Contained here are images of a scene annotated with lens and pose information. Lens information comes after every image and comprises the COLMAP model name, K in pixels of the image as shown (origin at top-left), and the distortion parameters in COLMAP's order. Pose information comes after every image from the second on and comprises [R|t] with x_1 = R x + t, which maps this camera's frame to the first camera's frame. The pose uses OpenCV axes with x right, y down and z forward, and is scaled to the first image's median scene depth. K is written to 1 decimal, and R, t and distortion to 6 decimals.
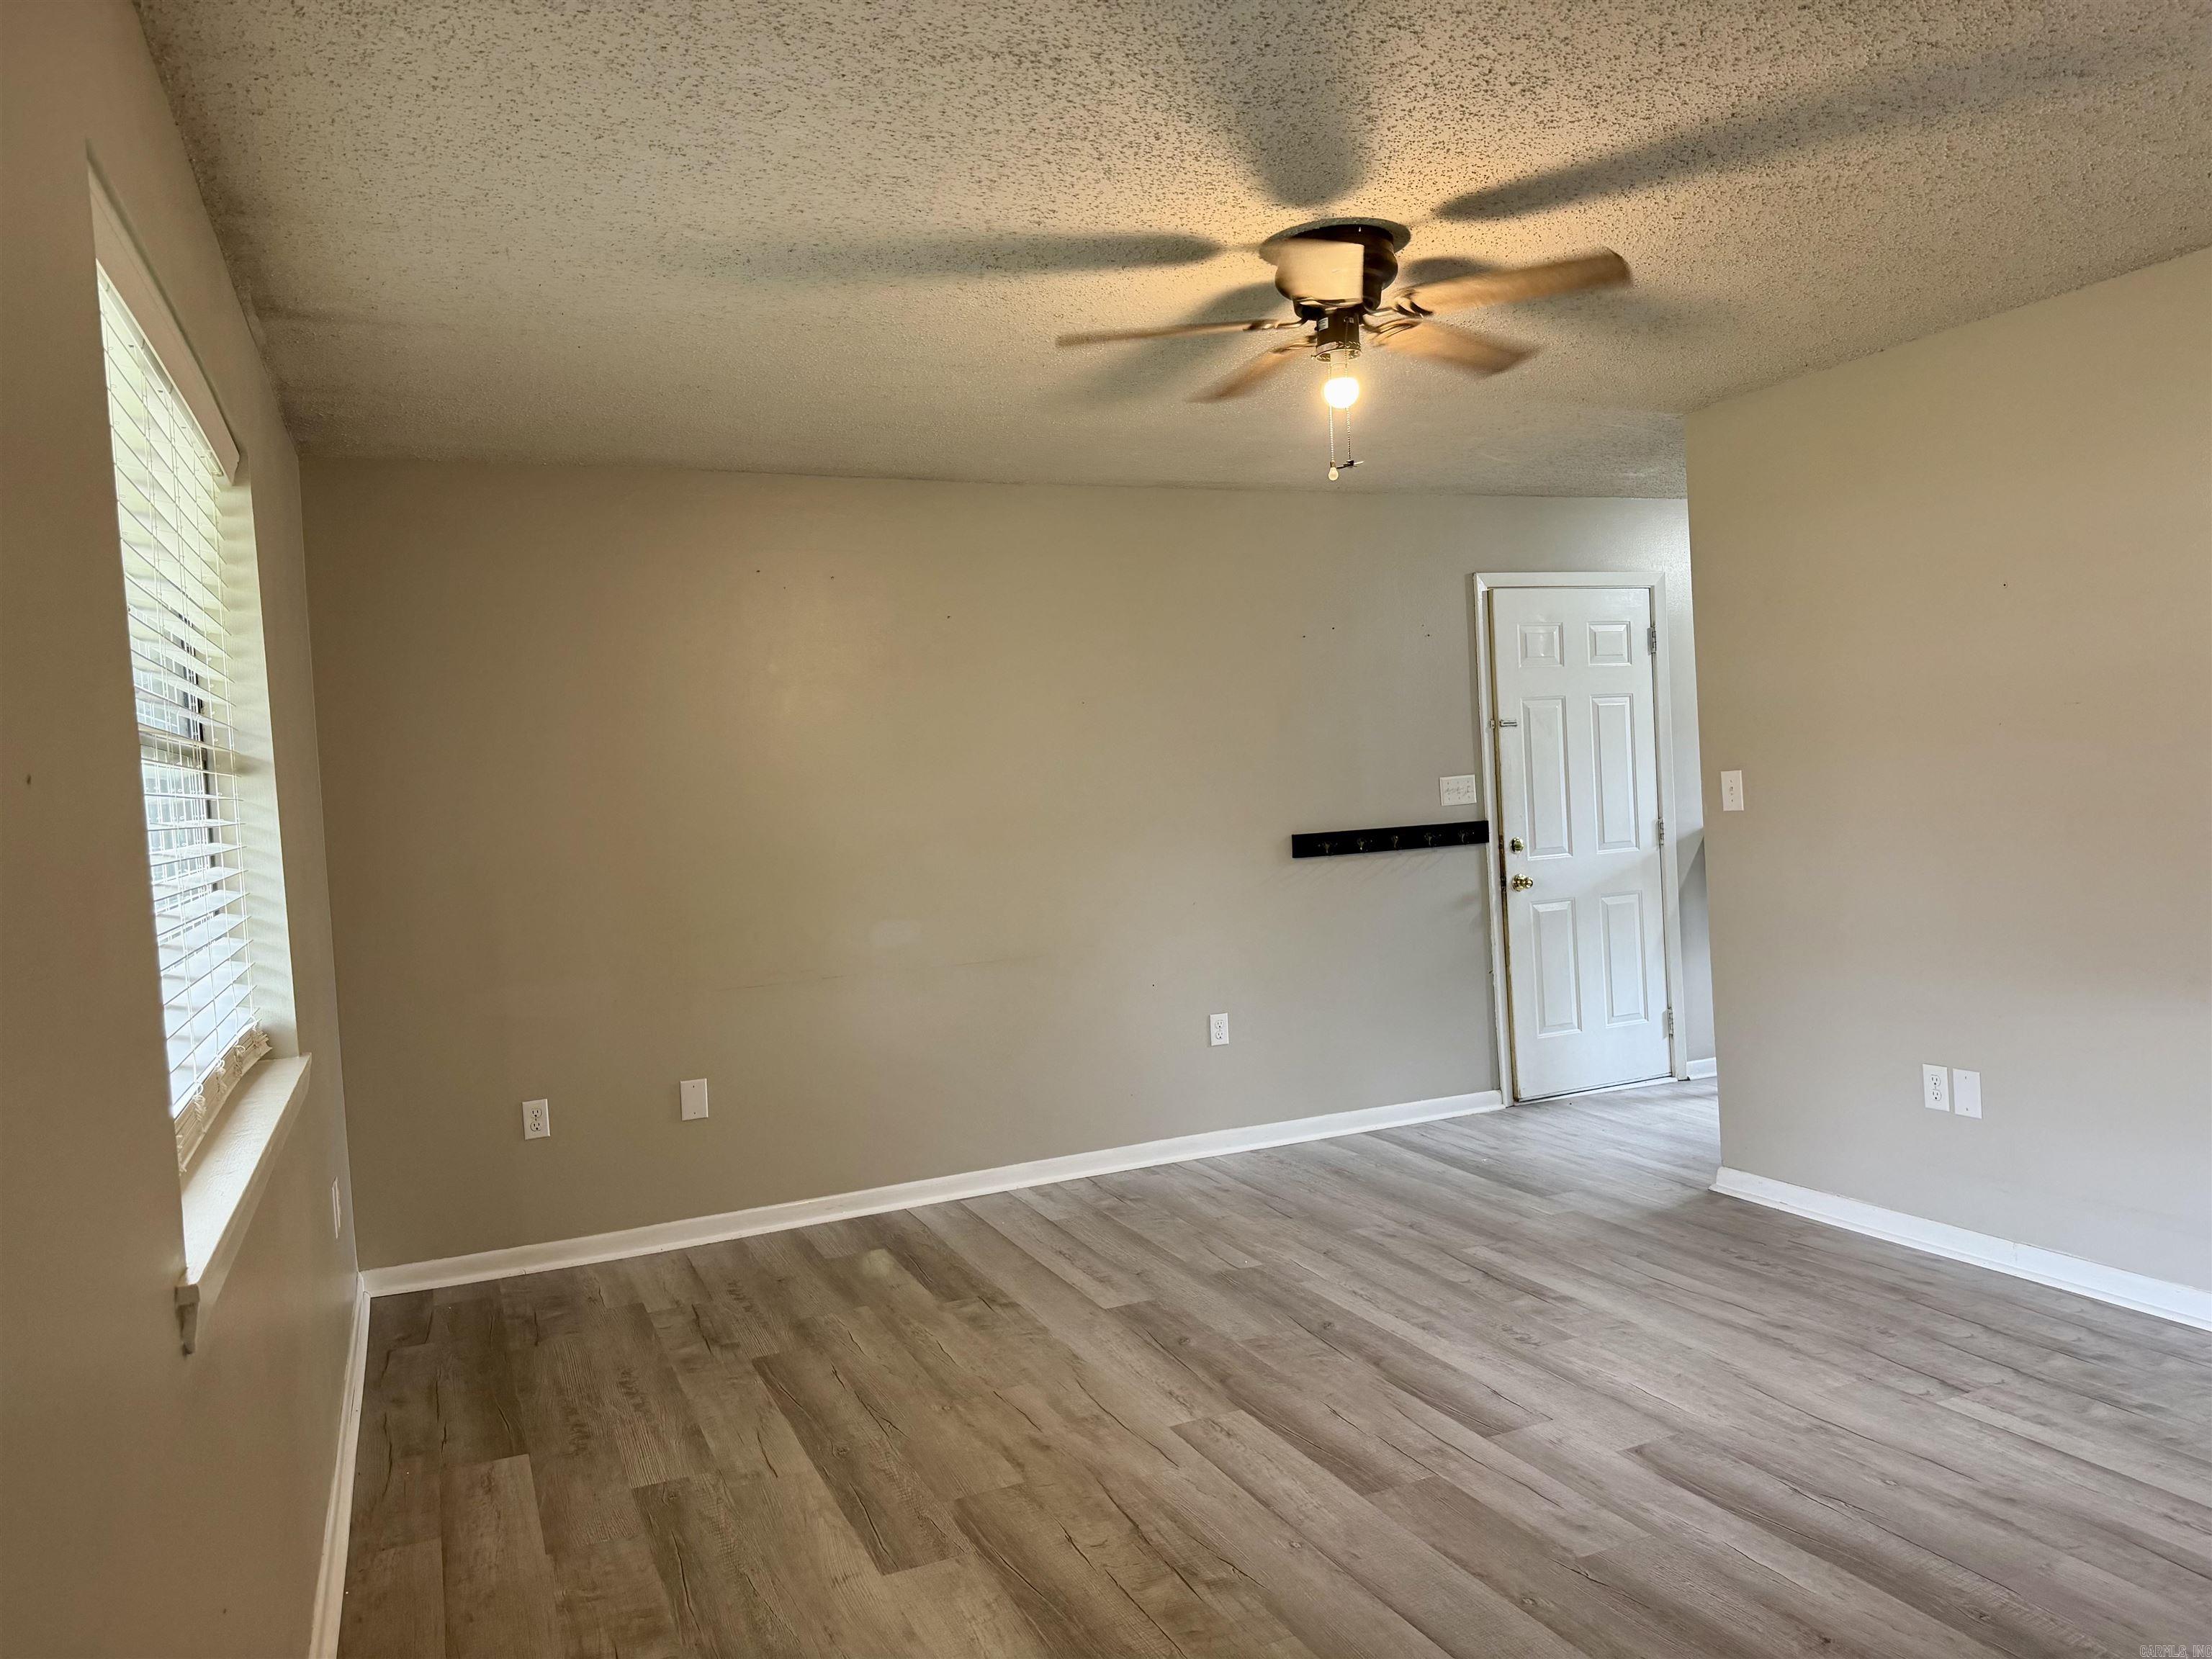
lens RADIAL K [[1563.0, 0, 1107.1], [0, 1563.0, 825.7], [0, 0, 1]] dist [0.024552, -0.034735]
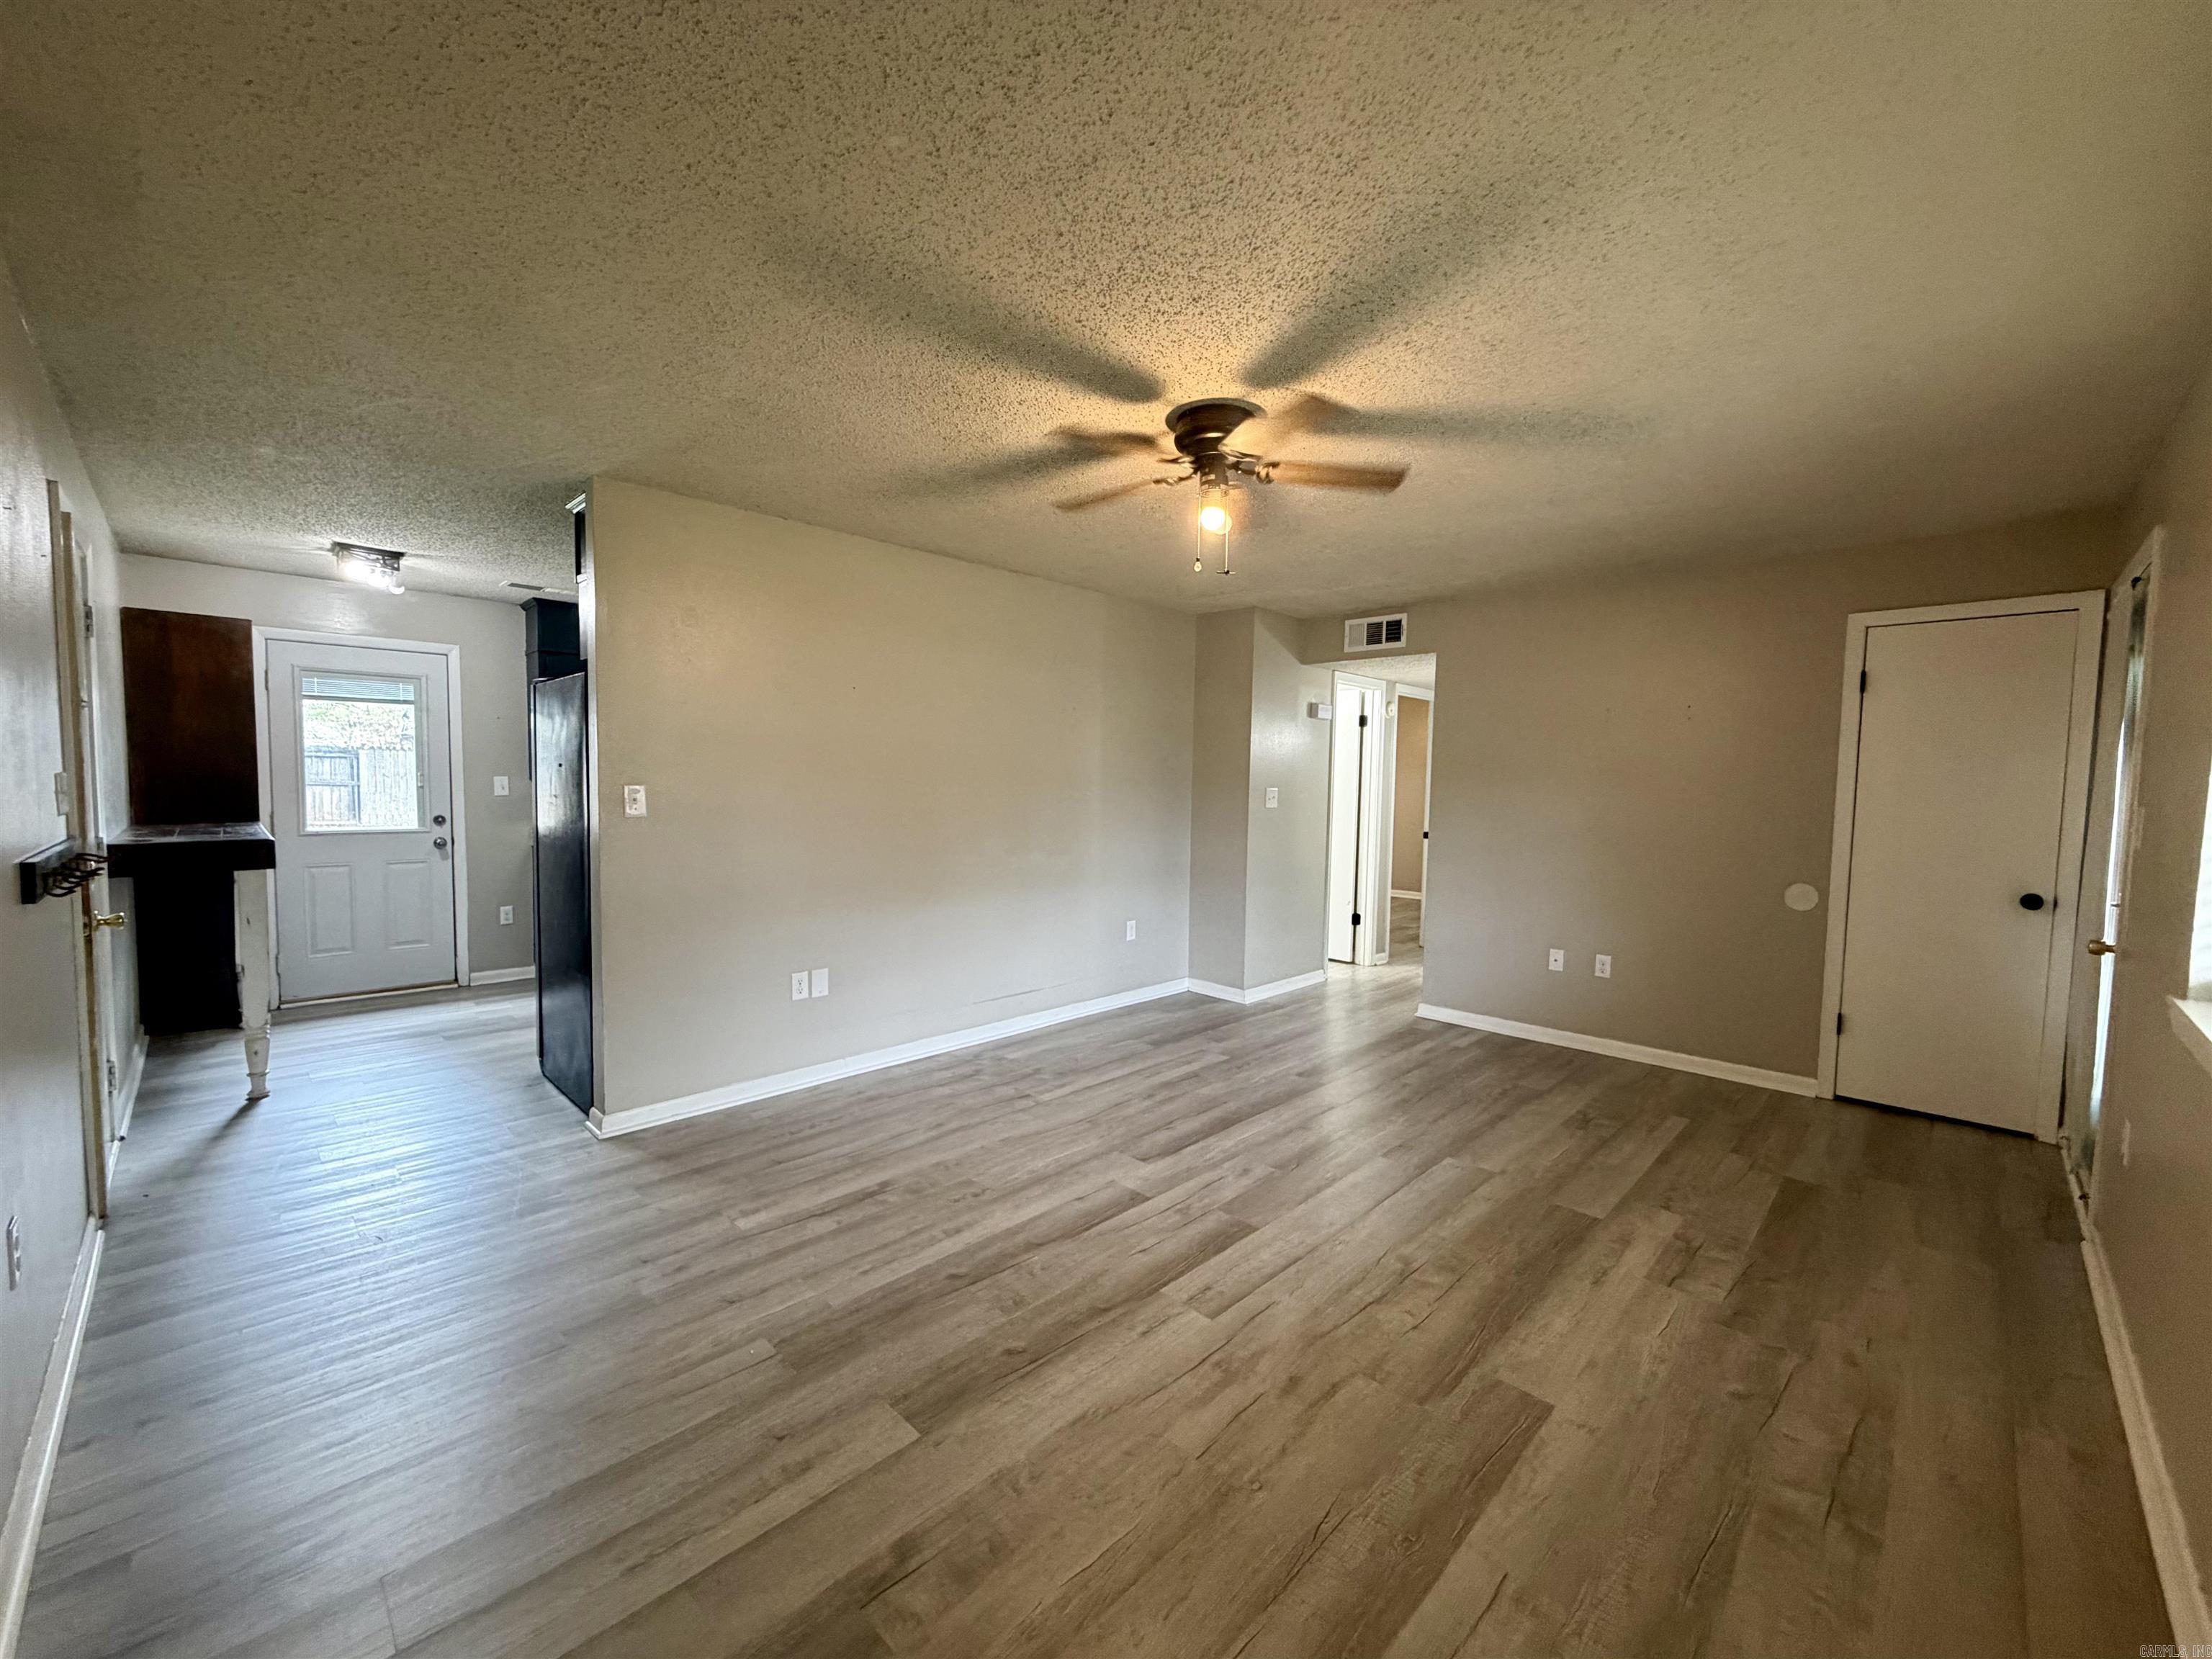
lens RADIAL K [[883.3, 0, 1103.8], [0, 883.3, 831.4], [0, 0, 1]] dist [0.003592, -0.001314]
pose [[-0.371389, -0.005077, 0.928464, -0.561621], [0.031540, 0.999339, 0.018081, 0.001027], [-0.927942, 0.035999, -0.370983, 1.345559]]
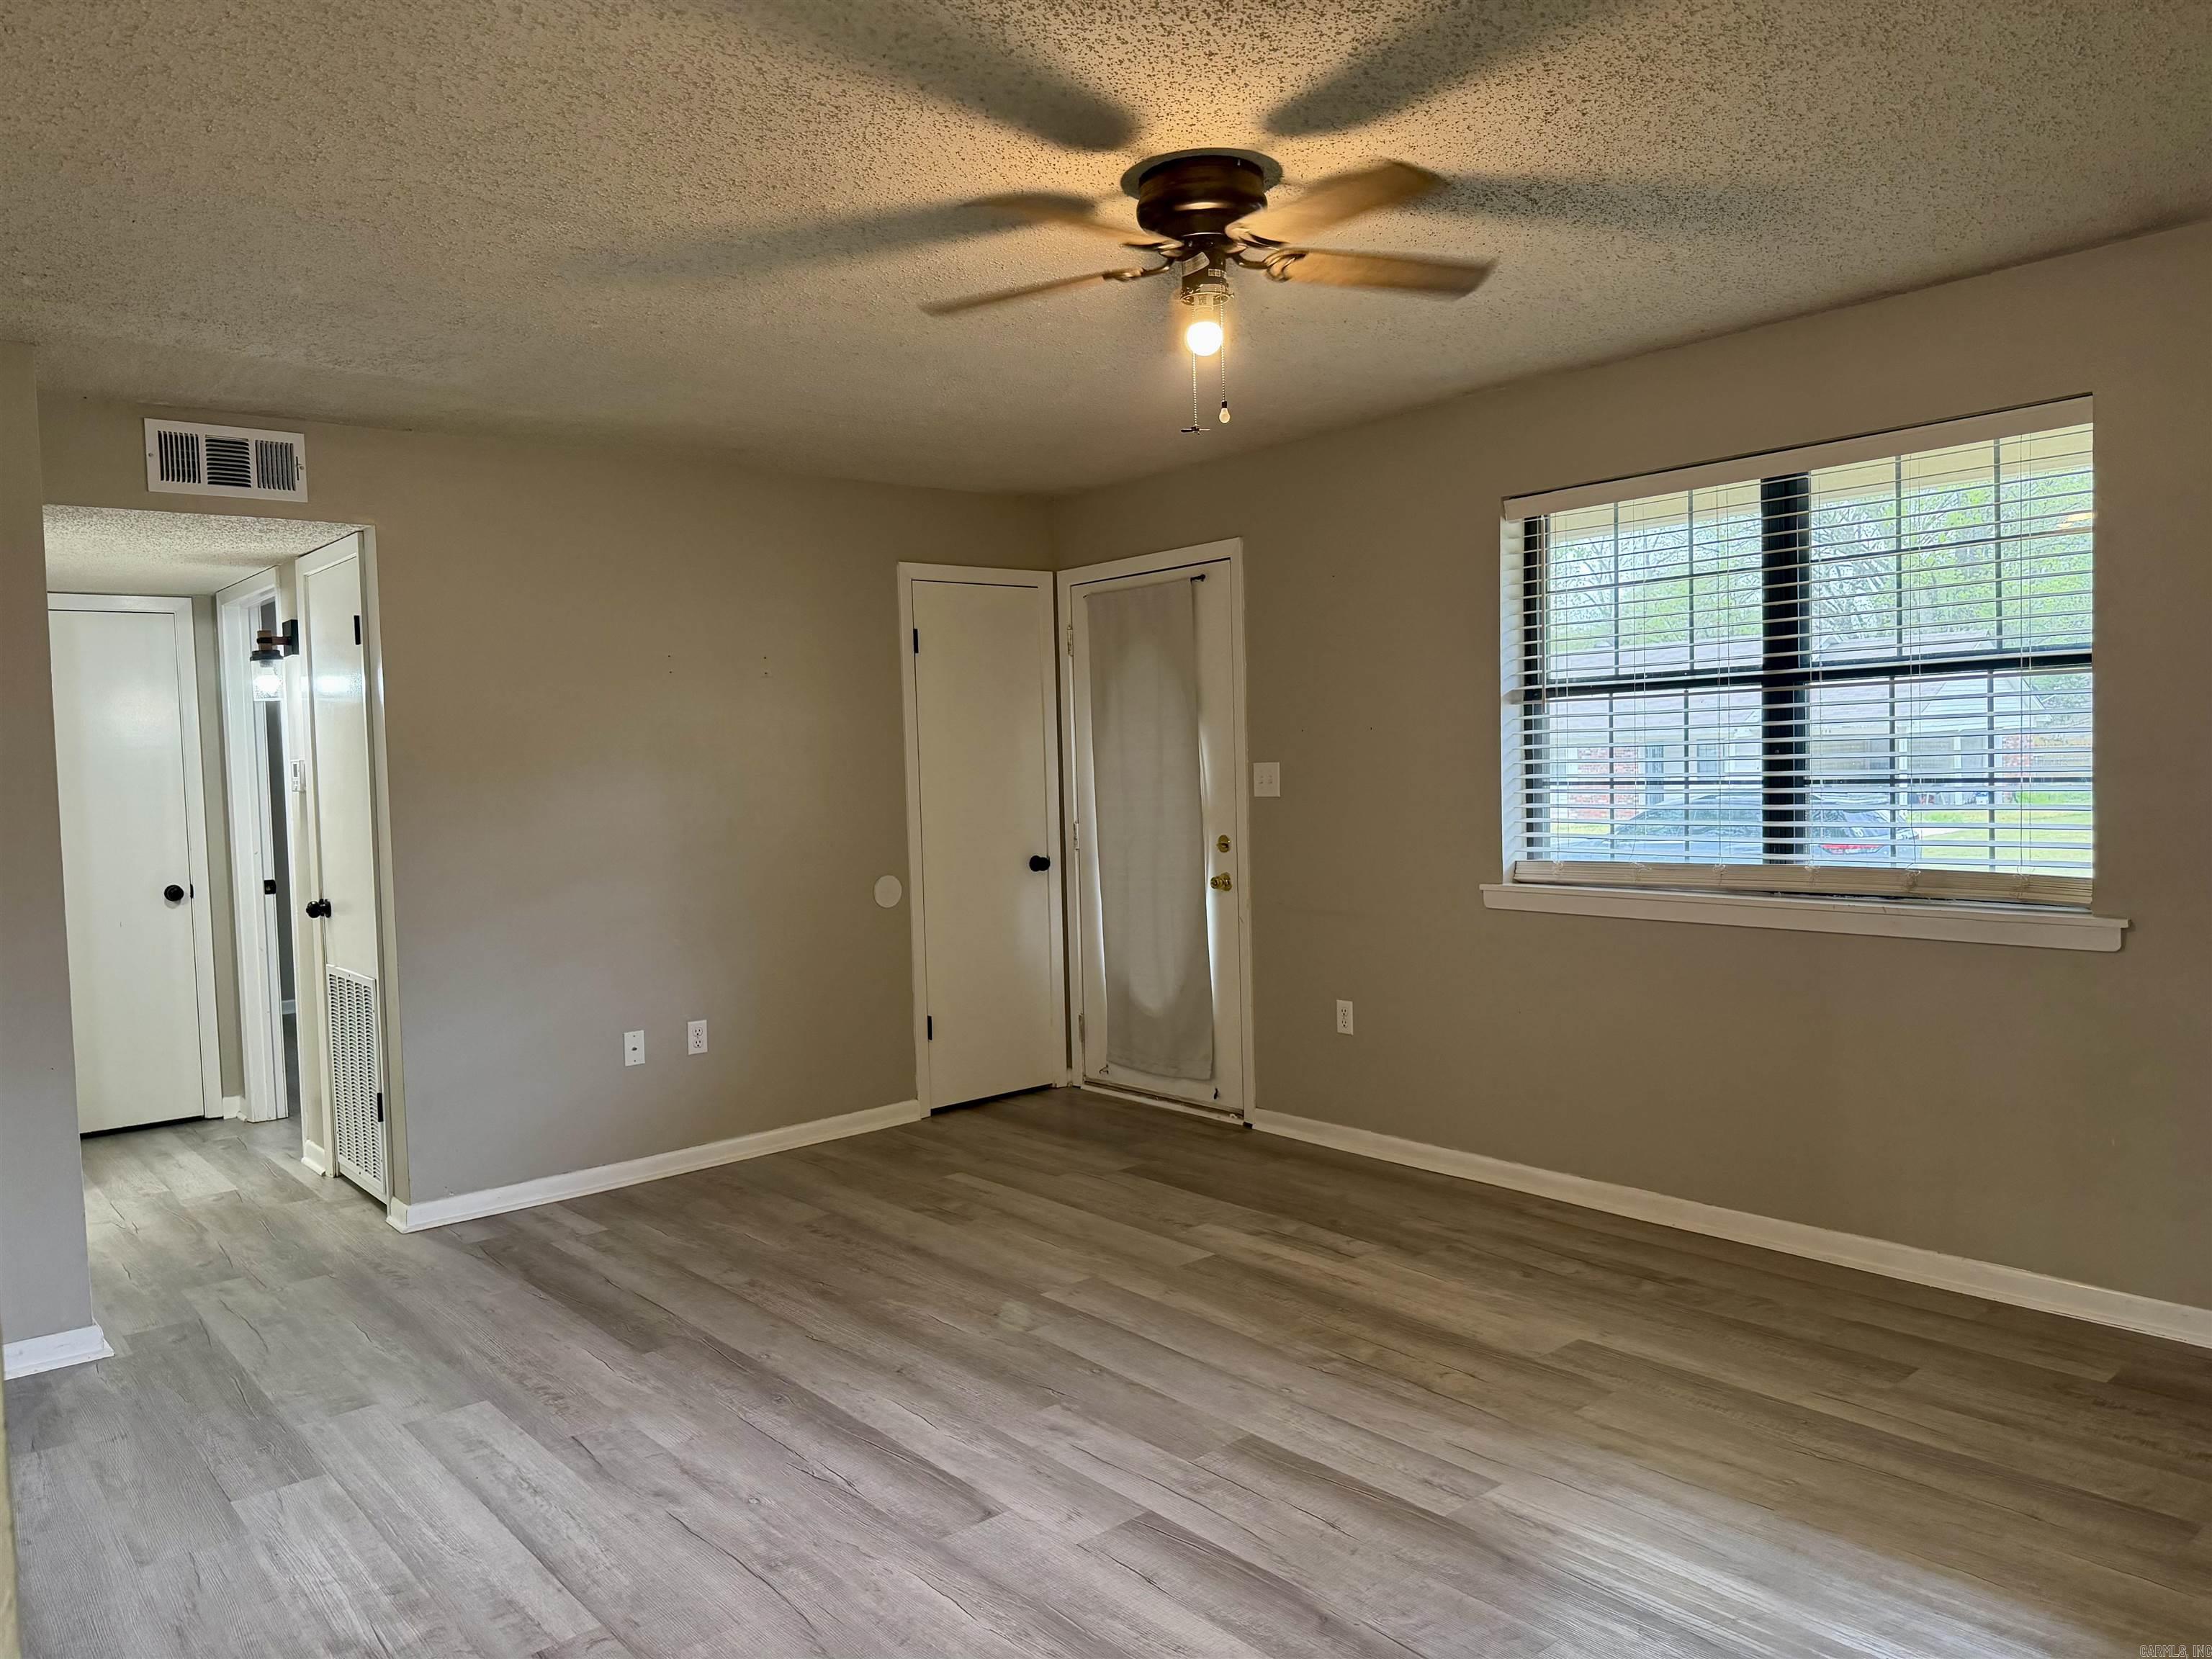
lens RADIAL K [[1563.0, 0, 1105.5], [0, 1563.0, 821.5], [0, 0, 1]] dist [0.024552, -0.034735]
pose [[-0.954688, 0.100415, -0.280156, 0.468175], [0.077512, 0.992766, 0.091694, -0.078730], [0.287337, 0.065823, -0.955565, 1.789296]]
